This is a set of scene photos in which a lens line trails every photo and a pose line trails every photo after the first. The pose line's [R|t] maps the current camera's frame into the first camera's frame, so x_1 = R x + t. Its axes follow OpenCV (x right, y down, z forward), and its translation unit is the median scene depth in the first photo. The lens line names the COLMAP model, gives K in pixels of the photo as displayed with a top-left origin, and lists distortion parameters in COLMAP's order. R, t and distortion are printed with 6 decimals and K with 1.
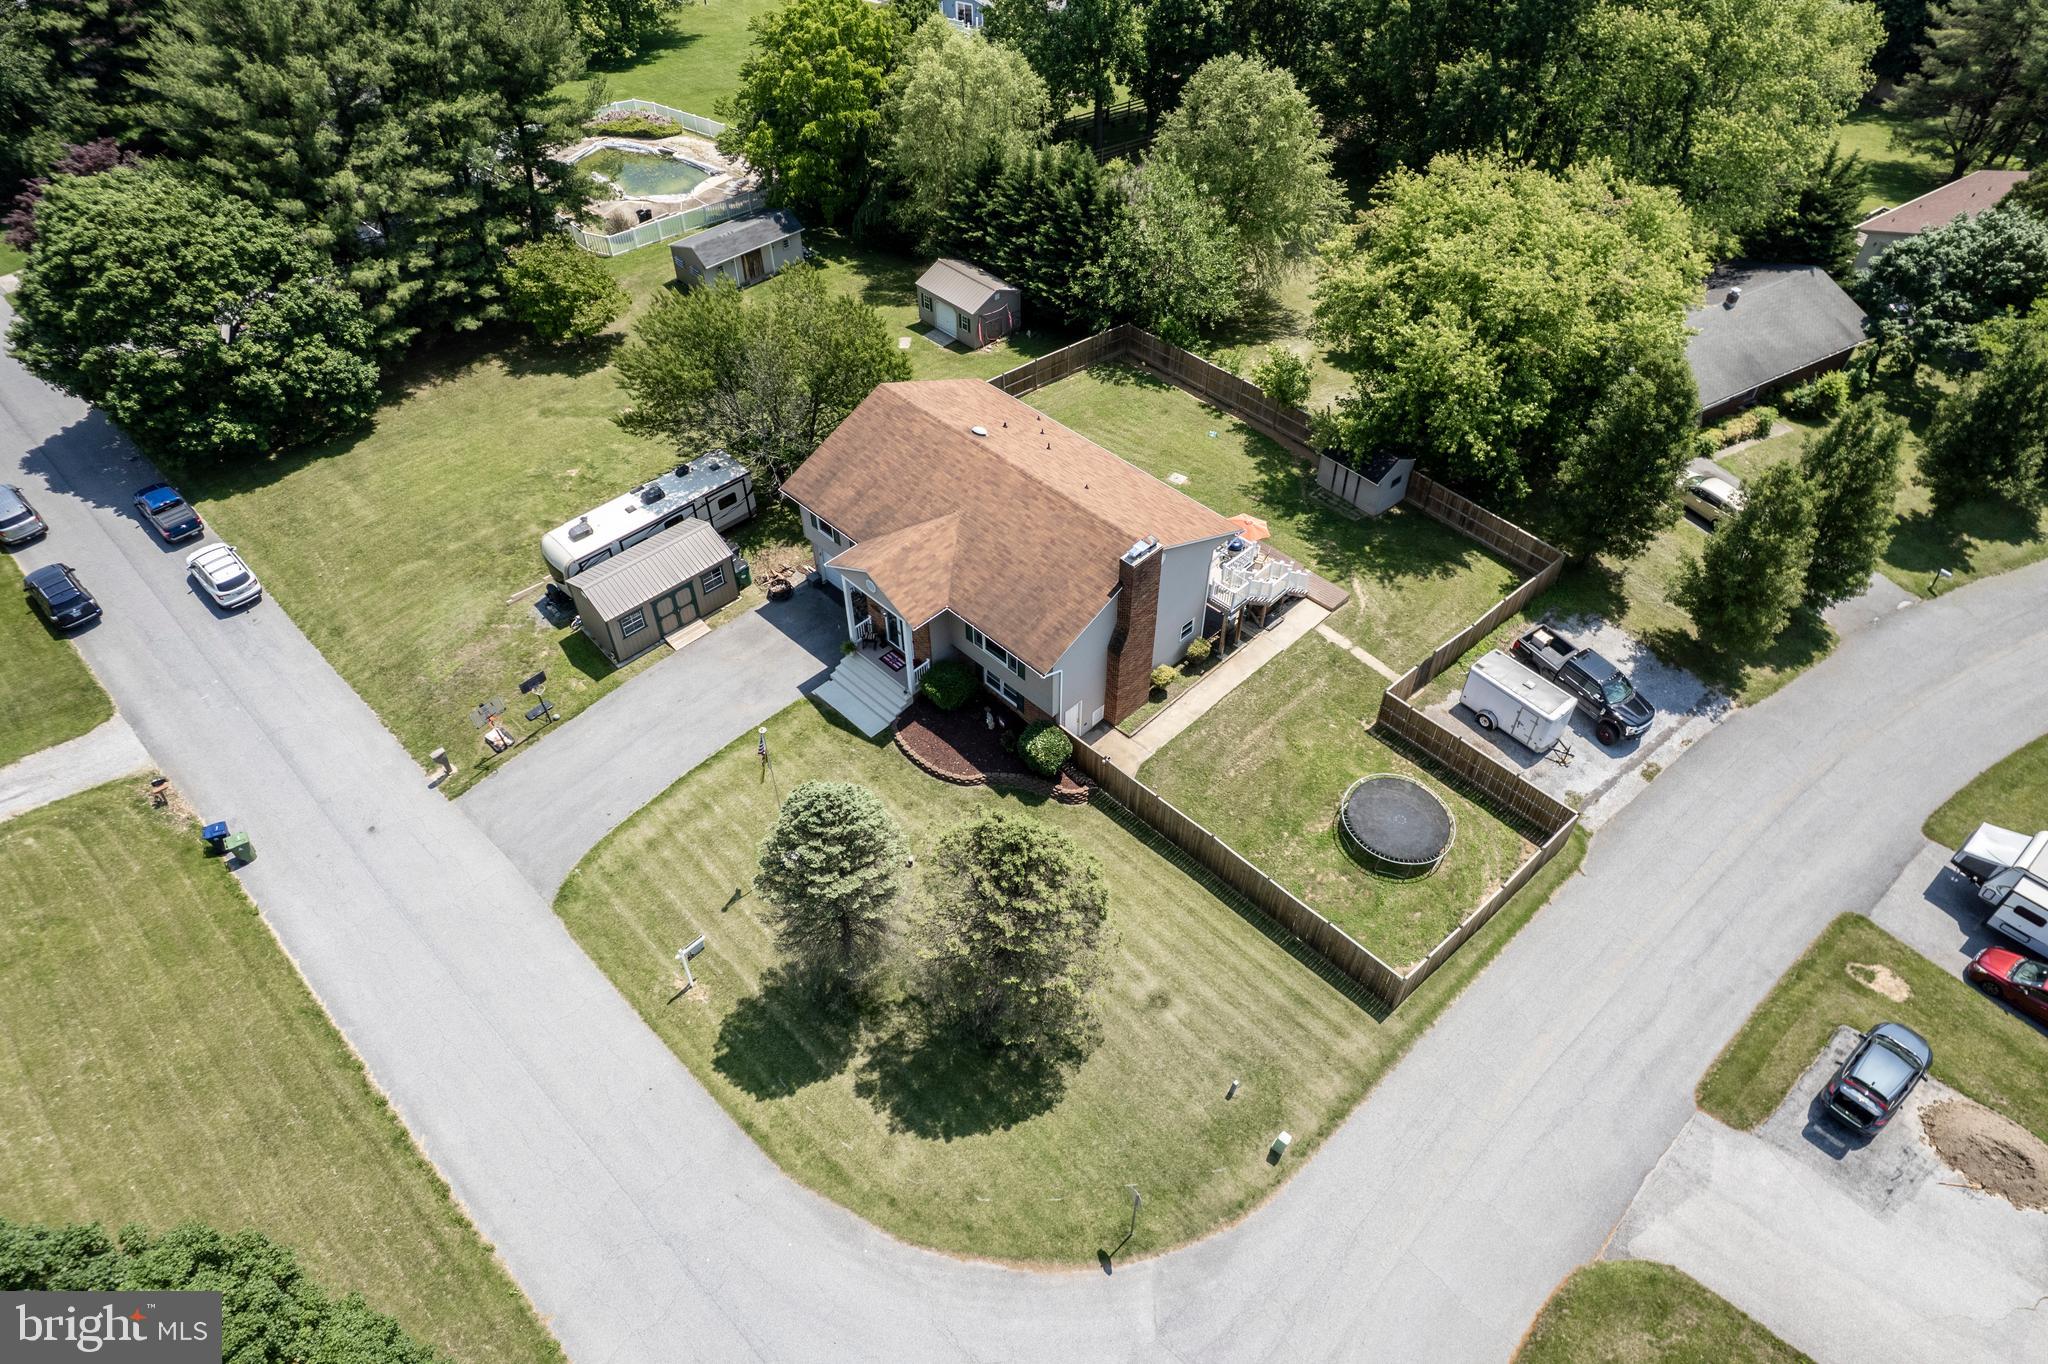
lens RADIAL K [[1311.9, 0, 1028.4], [0, 1311.9, 687.8], [0, 0, 1]] dist [-0.073508, 0.068805]
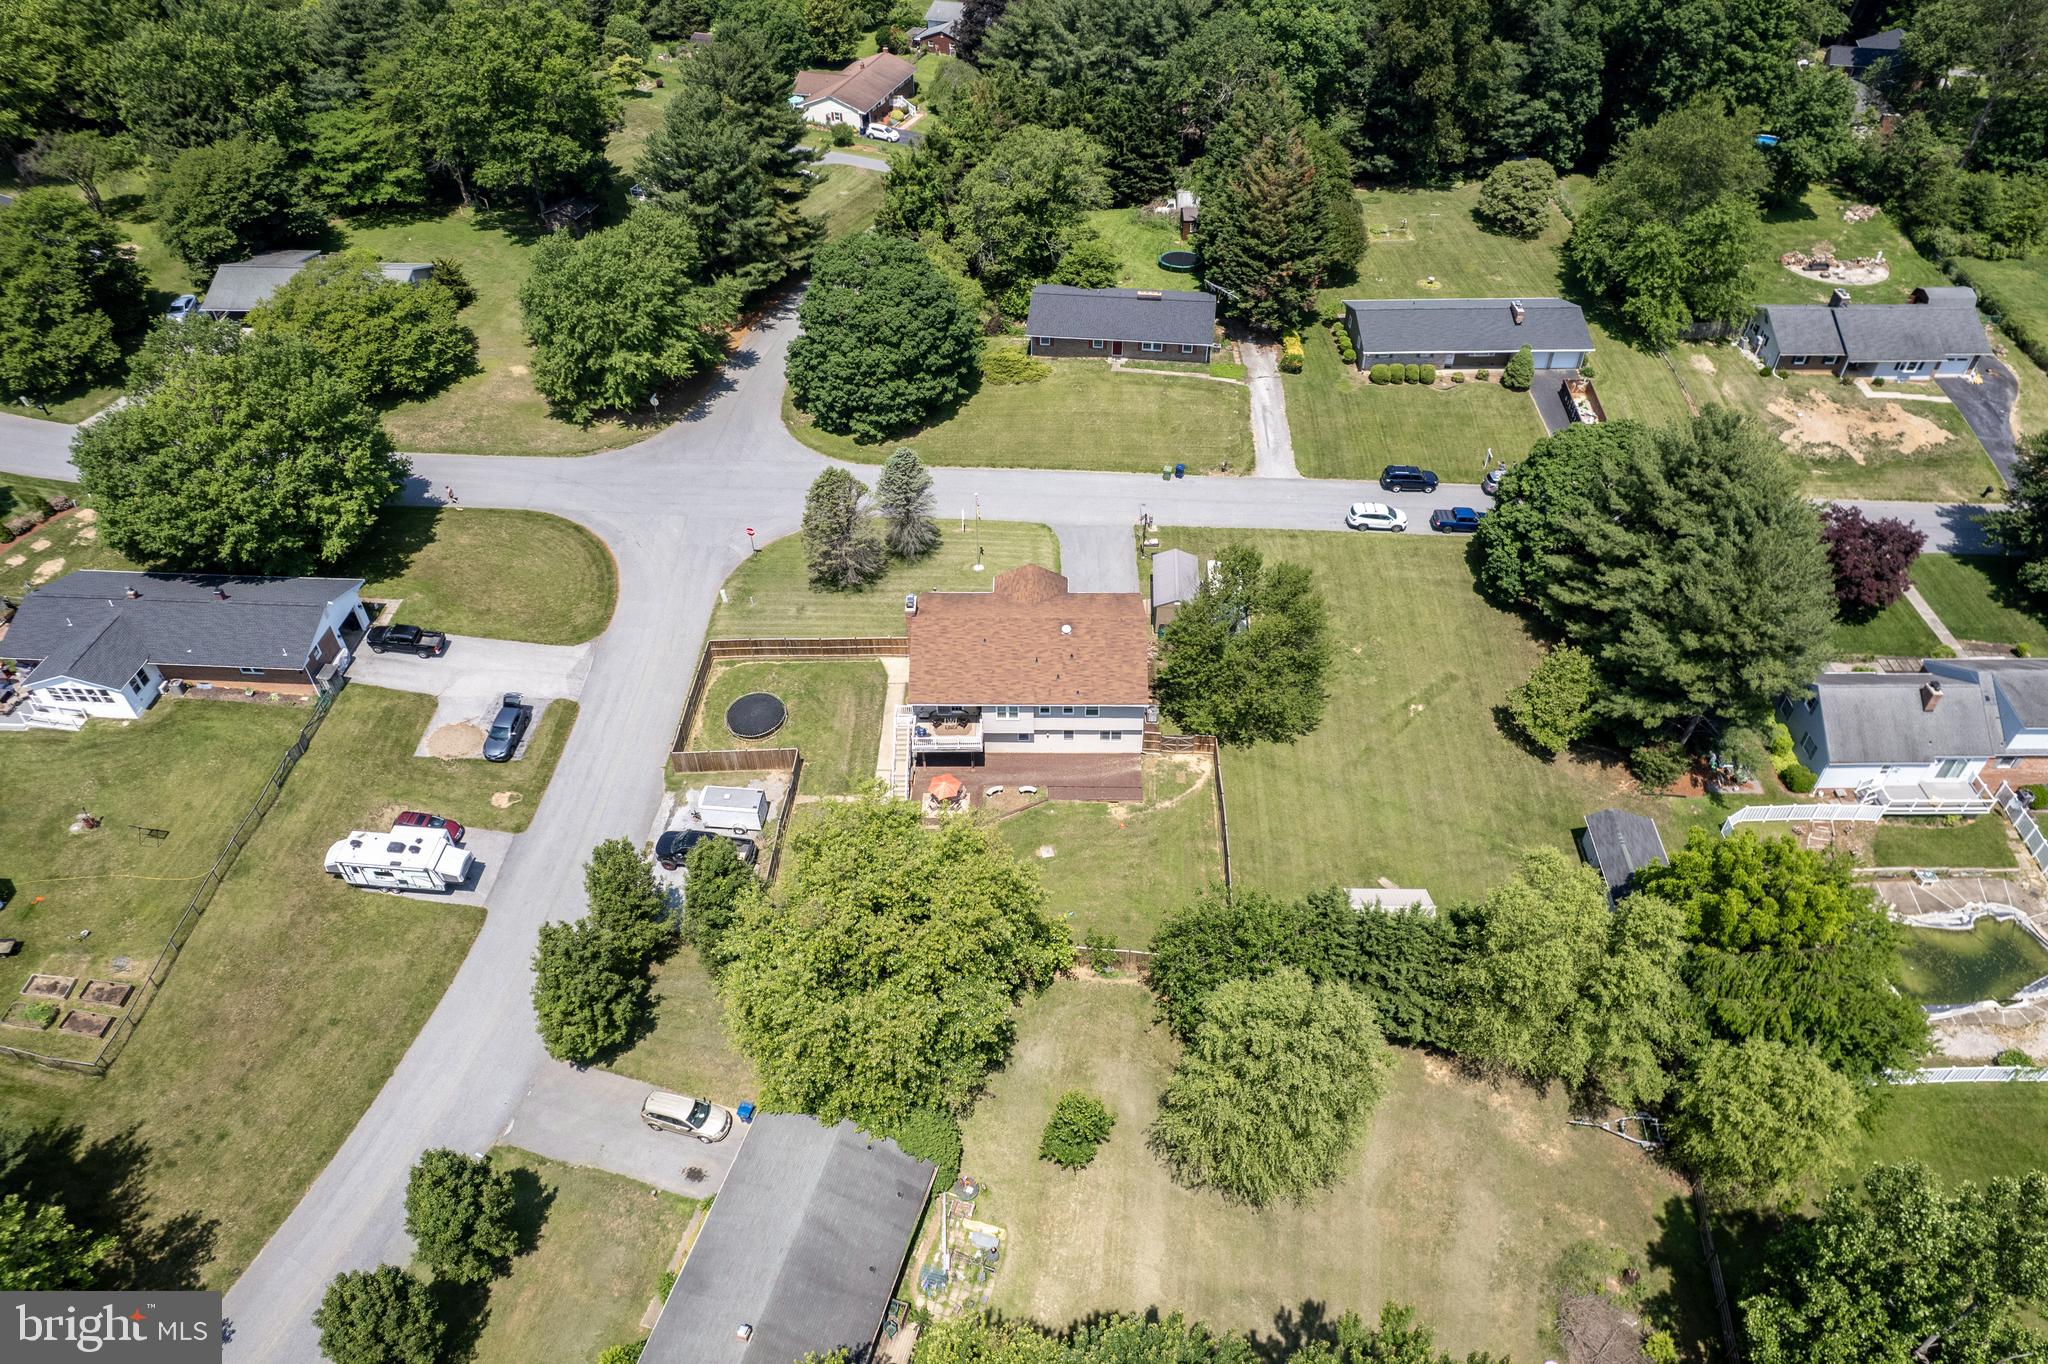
lens RADIAL K [[1340.2, 0, 1031.7], [0, 1340.2, 690.3], [0, 0, 1]] dist [-0.072055, 0.069615]
pose [[-0.718295, 0.477998, -0.505539, 0.878682], [-0.492121, 0.164567, 0.854830, -1.601791], [0.491802, 0.862807, 0.117025, 0.874027]]
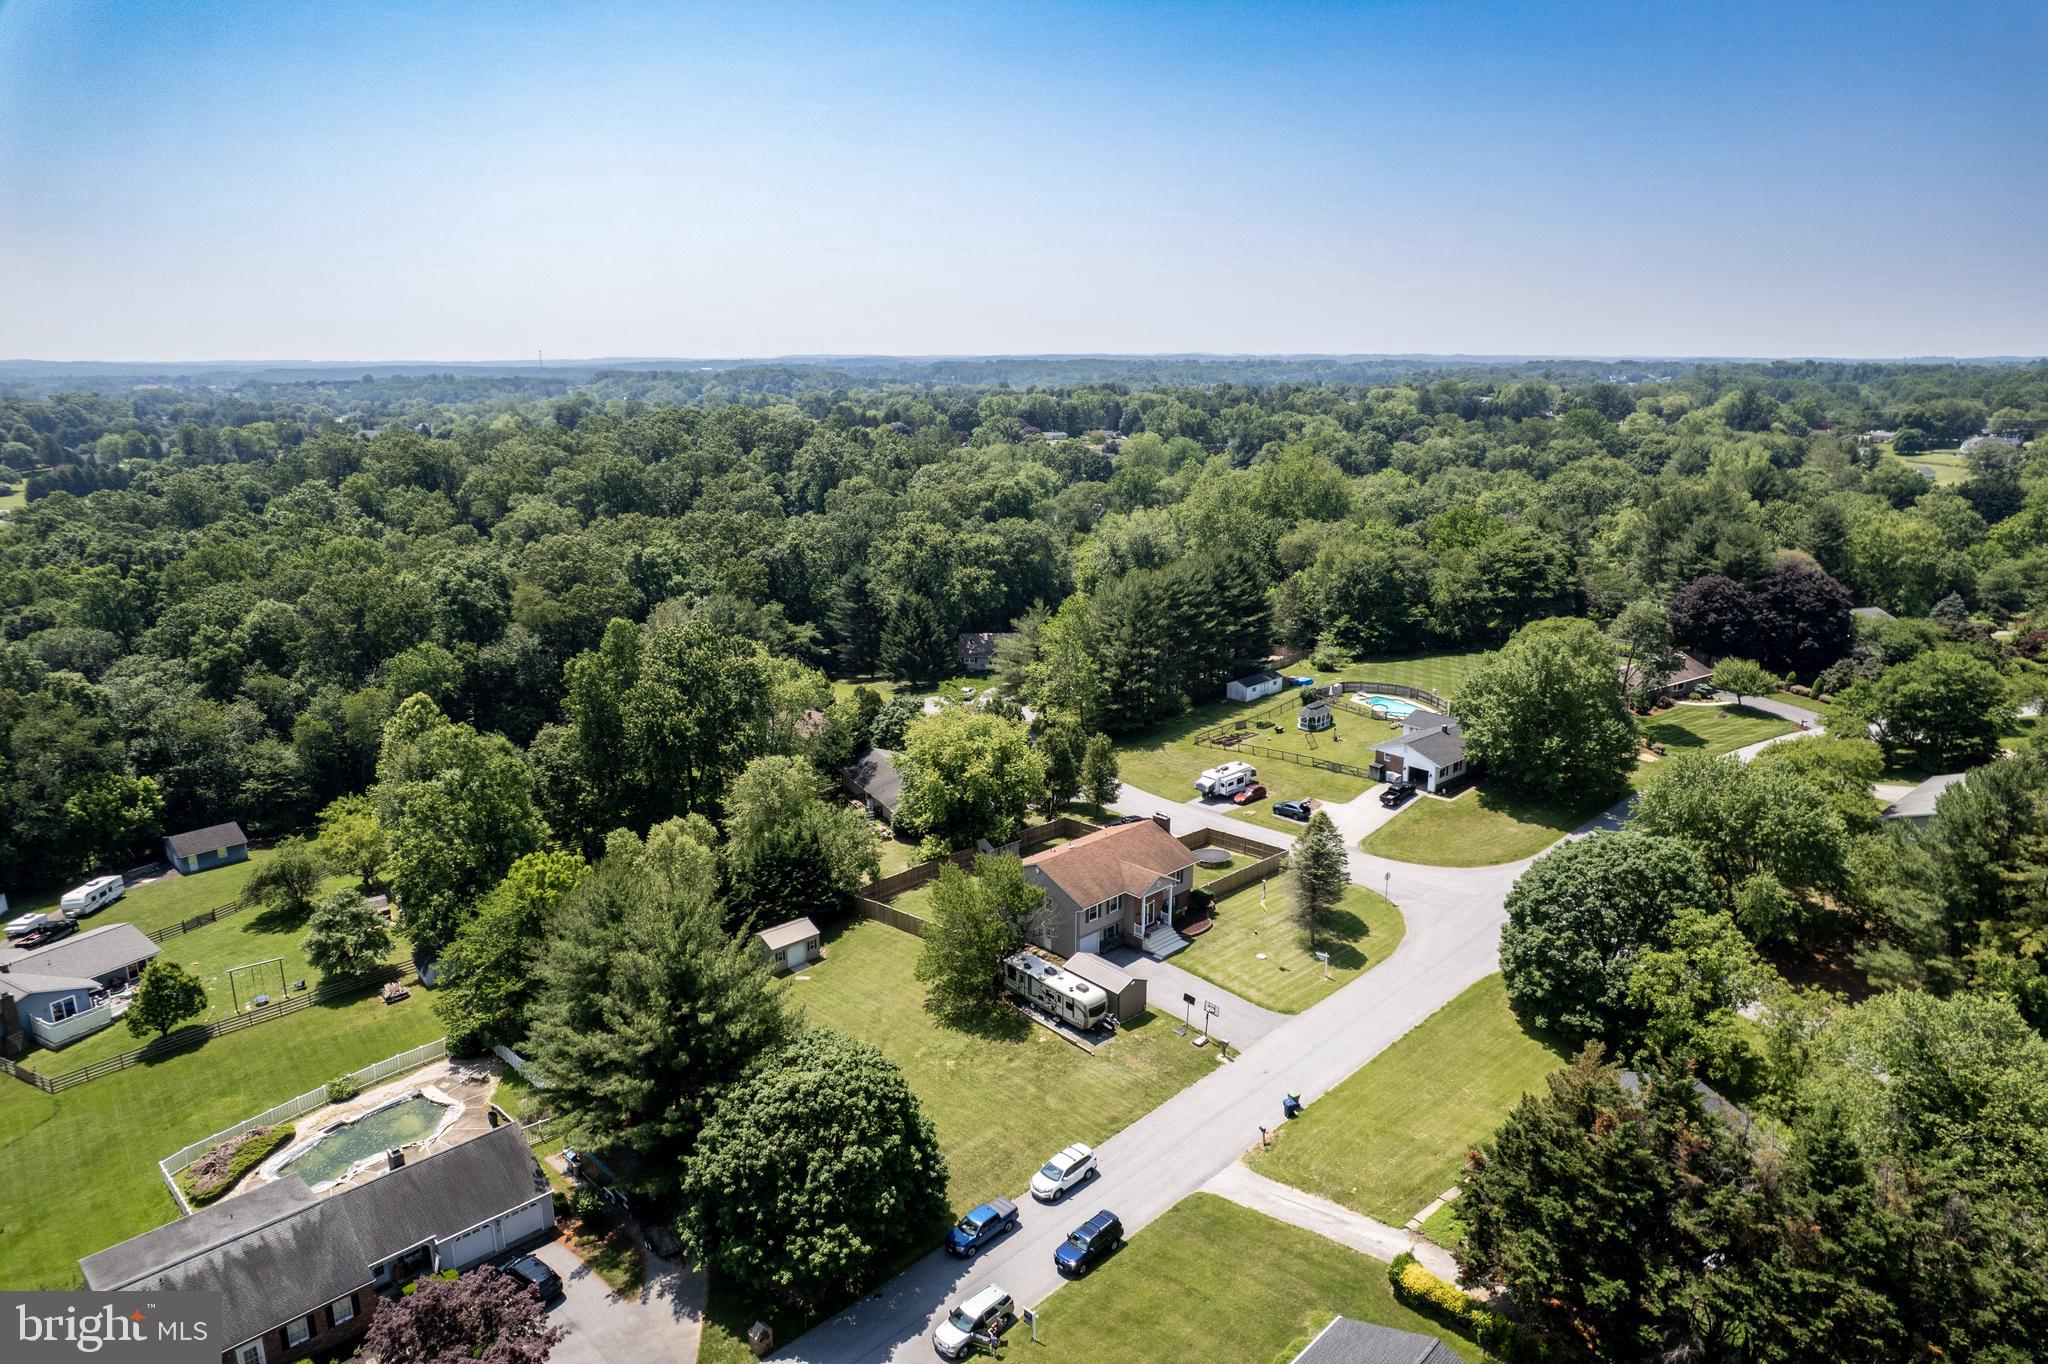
lens RADIAL K [[1311.9, 0, 1028.4], [0, 1311.9, 687.8], [0, 0, 1]] dist [-0.073508, 0.068805]
pose [[0.014383, -0.249370, 0.968302, -2.137392], [0.723029, 0.671507, 0.162195, -0.800397], [-0.690668, 0.697778, 0.189960, 0.460540]]
